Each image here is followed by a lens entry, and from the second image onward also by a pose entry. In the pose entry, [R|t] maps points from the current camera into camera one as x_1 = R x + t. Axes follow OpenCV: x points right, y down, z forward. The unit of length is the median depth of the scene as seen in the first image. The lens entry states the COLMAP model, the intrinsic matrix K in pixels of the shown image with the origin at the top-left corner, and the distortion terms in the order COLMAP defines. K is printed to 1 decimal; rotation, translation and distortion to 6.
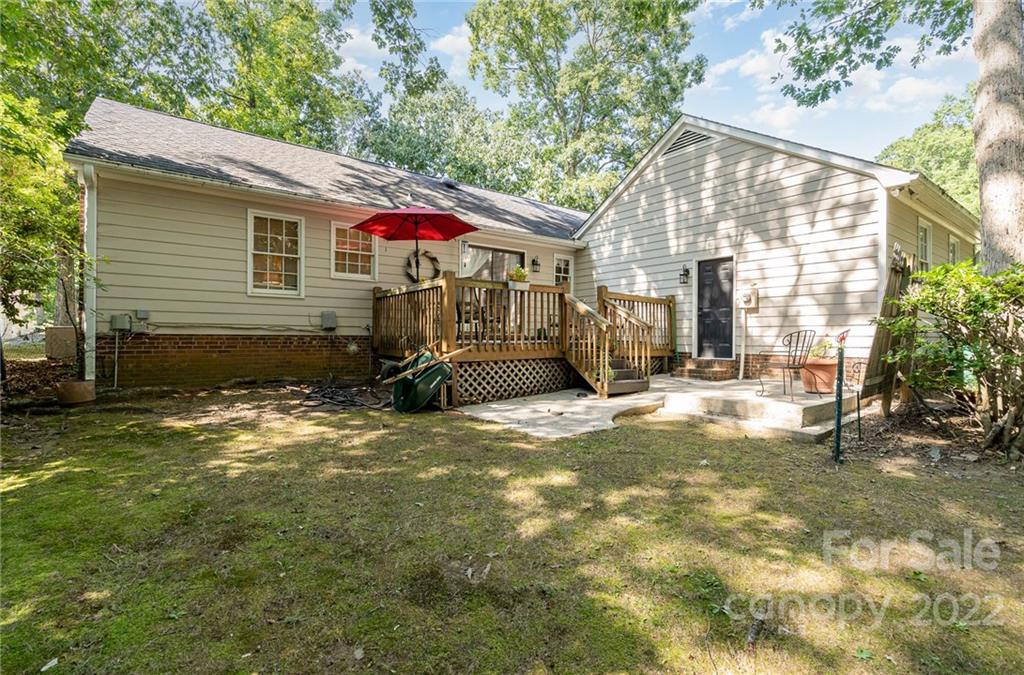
lens RADIAL K [[471.9, 0, 512.8], [0, 471.9, 339.7], [0, 0, 1]] dist [0.003179, 0.000851]
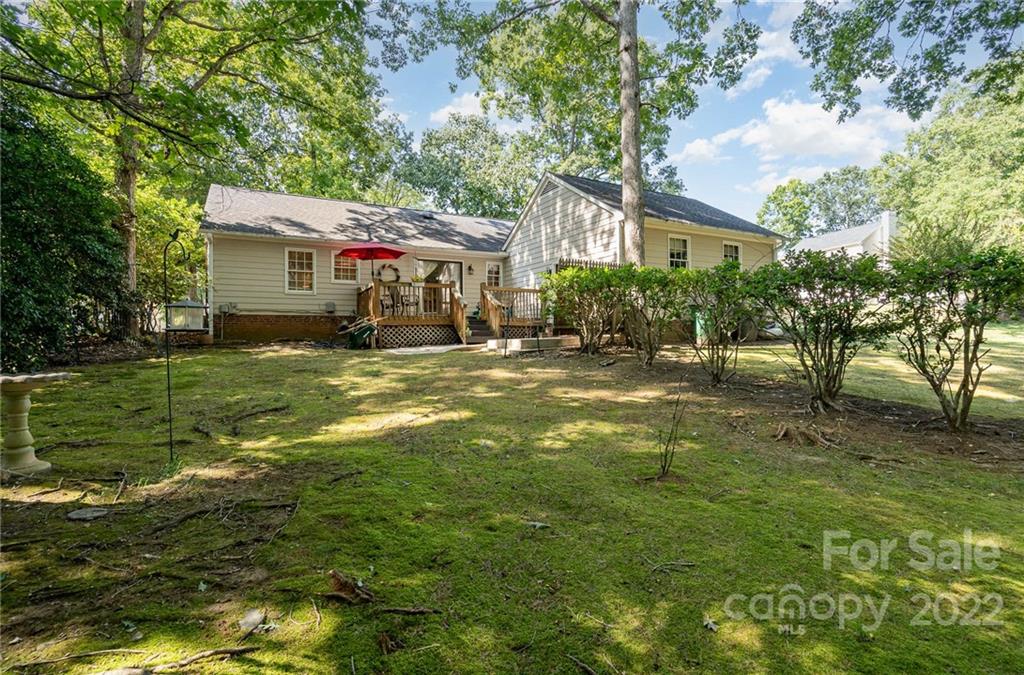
lens RADIAL K [[471.9, 0, 510.8], [0, 471.9, 336.7], [0, 0, 1]] dist [0.003179, 0.000851]
pose [[0.987892, -0.012439, -0.154644, 0.529662], [0.012121, 0.999922, -0.003002, 0.080516], [0.154669, 0.001091, 0.987966, -0.615673]]
